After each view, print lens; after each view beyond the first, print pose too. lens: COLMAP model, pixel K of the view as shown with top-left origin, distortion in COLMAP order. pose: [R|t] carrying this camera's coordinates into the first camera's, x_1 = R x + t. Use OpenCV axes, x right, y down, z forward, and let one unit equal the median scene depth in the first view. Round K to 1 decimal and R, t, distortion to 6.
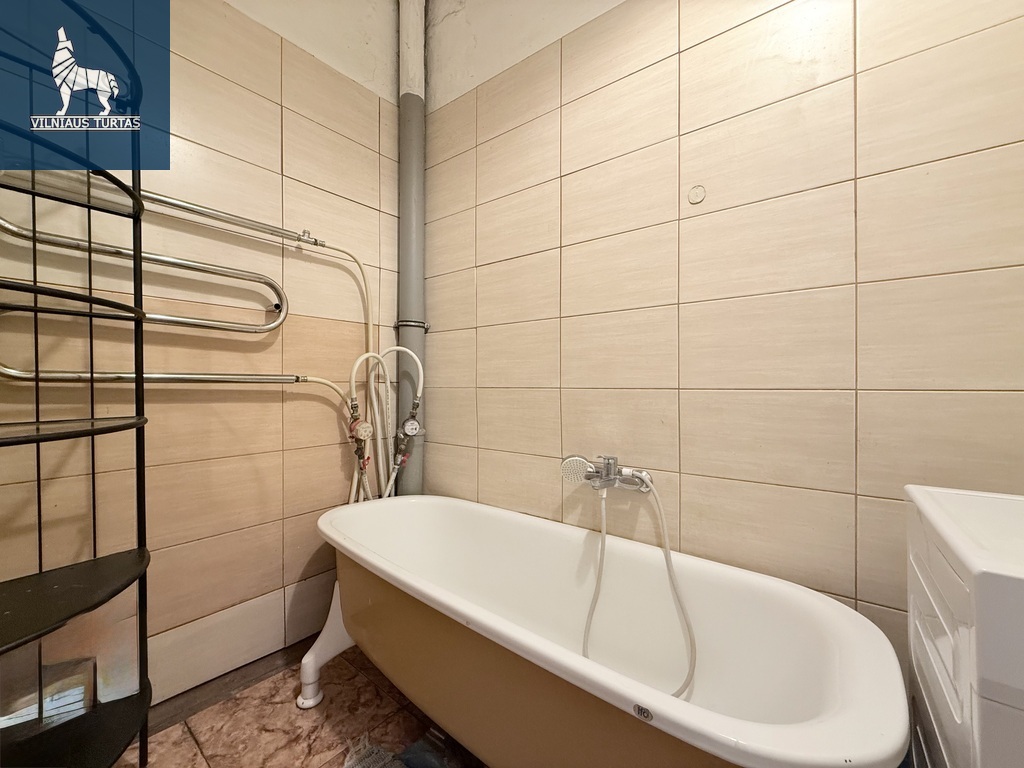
lens RADIAL K [[406.1, 0, 508.2], [0, 406.1, 384.9], [0, 0, 1]] dist [-0.000565, 0.000095]
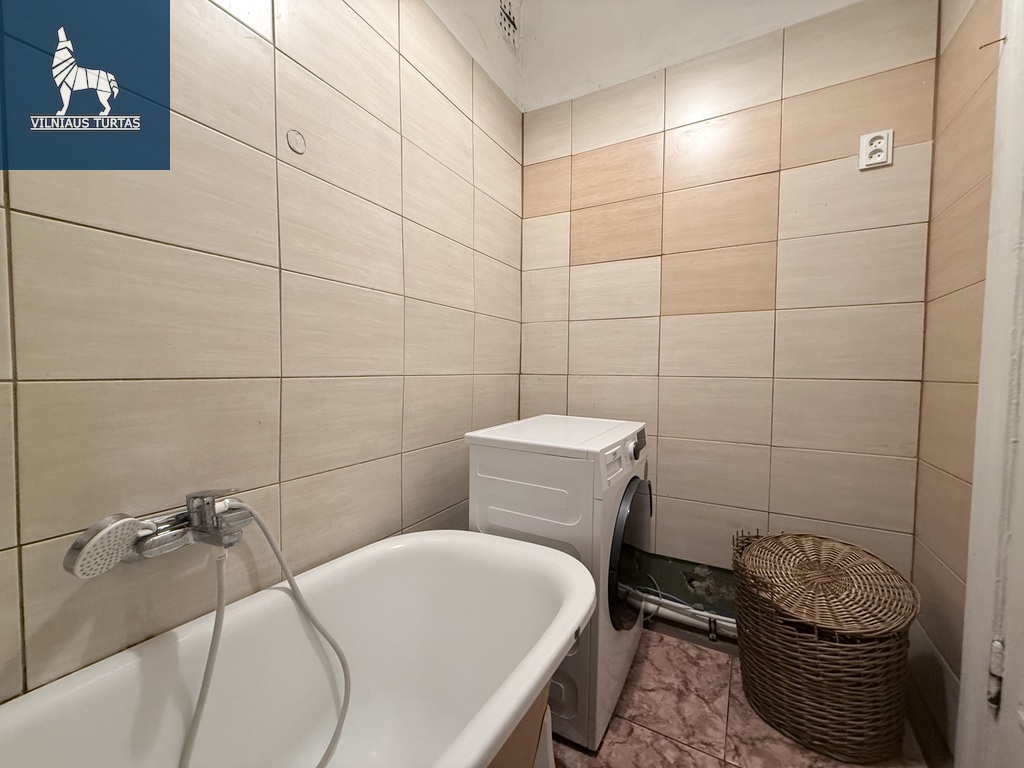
lens RADIAL K [[406.1, 0, 508.8], [0, 406.1, 385.2], [0, 0, 1]] dist [-0.000565, 0.000095]
pose [[-0.131443, -0.042582, 0.990409, -0.421258], [-0.011993, 0.999072, 0.041362, -0.013081], [-0.991251, -0.006441, -0.131831, 0.667000]]
